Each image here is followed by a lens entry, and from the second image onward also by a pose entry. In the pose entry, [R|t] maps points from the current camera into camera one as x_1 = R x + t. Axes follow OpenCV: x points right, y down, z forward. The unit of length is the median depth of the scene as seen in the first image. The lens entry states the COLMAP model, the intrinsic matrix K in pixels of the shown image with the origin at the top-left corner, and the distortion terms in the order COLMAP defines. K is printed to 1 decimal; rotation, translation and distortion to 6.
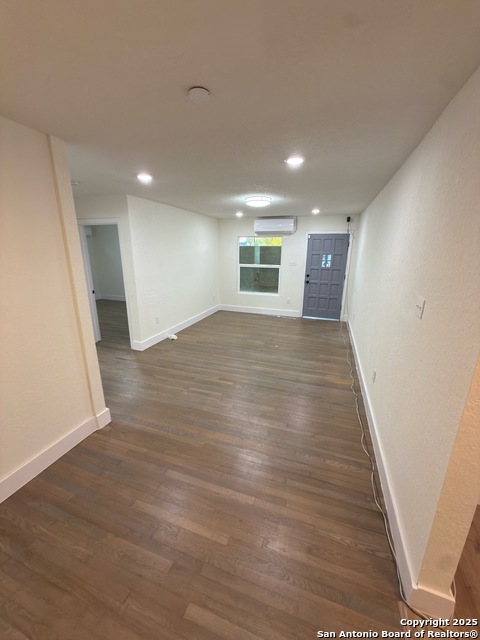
lens RADIAL K [[258.4, 0, 239.8], [0, 258.4, 321.4], [0, 0, 1]] dist [0.002454, 0.000146]
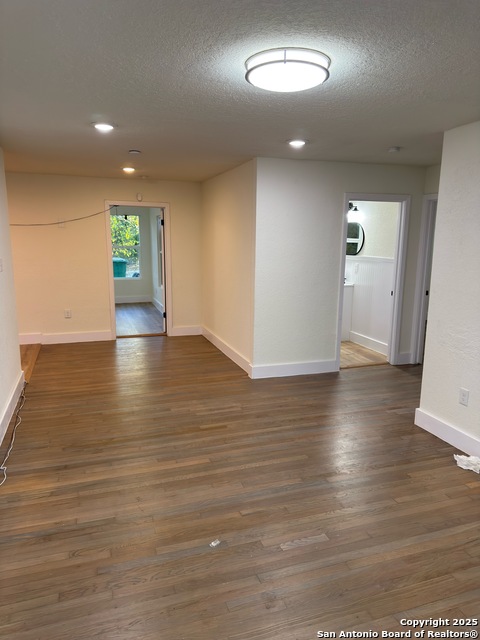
lens RADIAL K [[440.2, 0, 242.0], [0, 440.2, 318.9], [0, 0, 1]] dist [-0.004873, -0.002065]
pose [[-0.783969, 0.097383, -0.613115, 0.529735], [-0.186326, 0.905175, 0.382021, -0.443433], [0.592179, 0.413732, -0.691484, 1.651599]]
